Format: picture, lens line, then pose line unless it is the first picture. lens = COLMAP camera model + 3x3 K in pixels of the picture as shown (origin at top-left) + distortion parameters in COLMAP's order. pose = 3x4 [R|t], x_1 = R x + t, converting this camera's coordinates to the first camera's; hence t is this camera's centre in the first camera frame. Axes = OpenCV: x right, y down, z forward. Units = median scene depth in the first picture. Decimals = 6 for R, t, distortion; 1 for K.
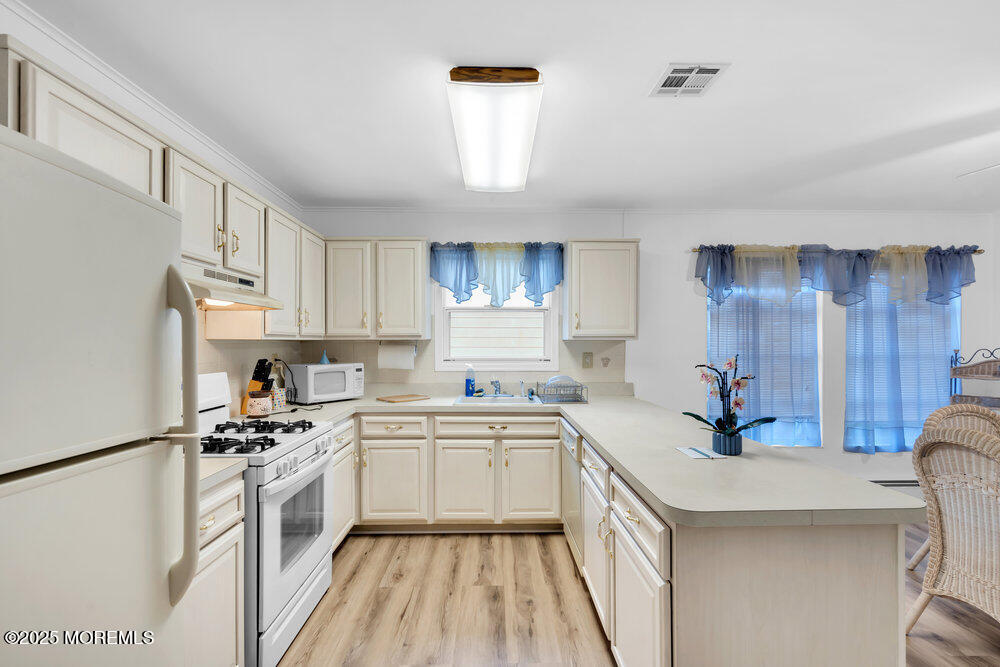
lens RADIAL K [[456.7, 0, 503.5], [0, 456.7, 340.6], [0, 0, 1]] dist [-0.002329, 0.000128]
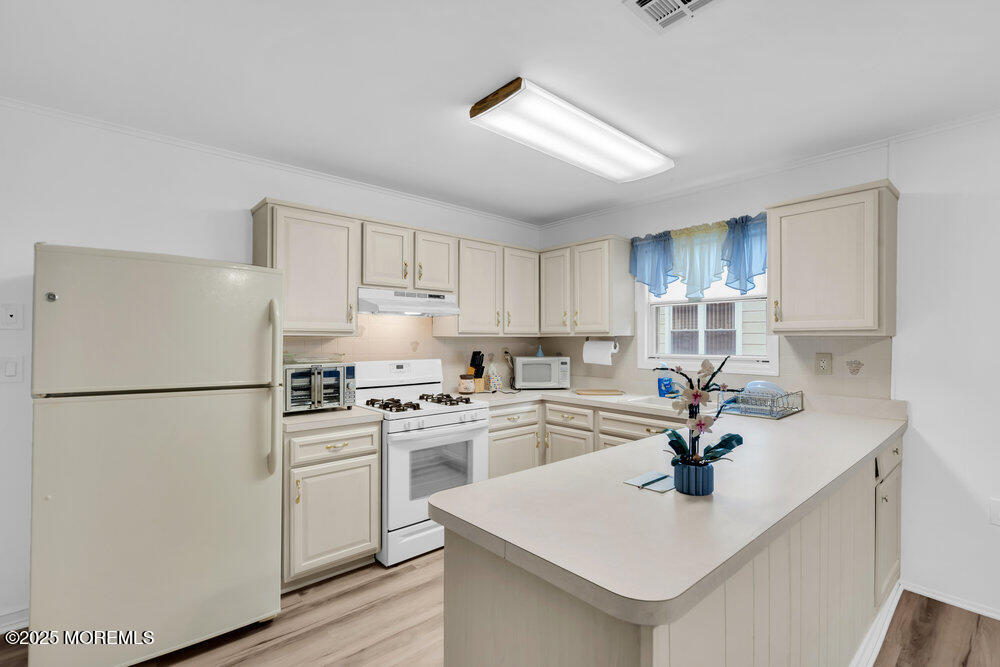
lens RADIAL K [[455.1, 0, 500.0], [0, 455.1, 333.5], [0, 0, 1]] dist [-0.010524, -0.000052]
pose [[0.646924, -0.008828, -0.762504, 0.402538], [0.001628, 0.999947, -0.010196, 0.001881], [0.762553, 0.005355, 0.646904, 0.143072]]
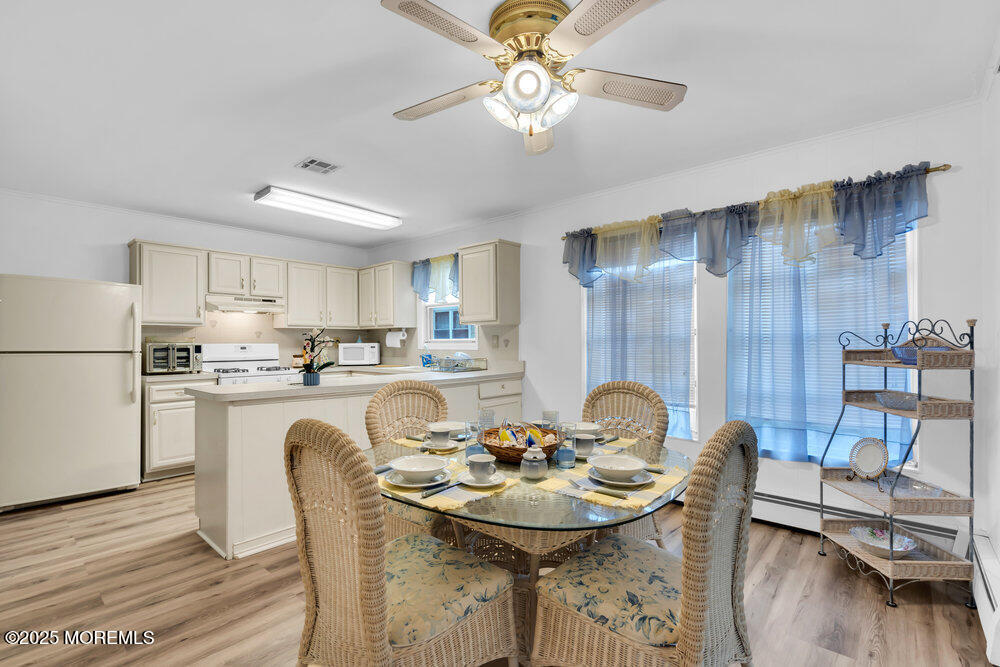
lens RADIAL K [[456.7, 0, 503.5], [0, 456.7, 340.6], [0, 0, 1]] dist [-0.002329, 0.000128]
pose [[0.730852, -0.005182, -0.682517, 1.046155], [0.007206, 0.999974, 0.000125, 0.040923], [0.682498, -0.005010, 0.730870, 0.118121]]
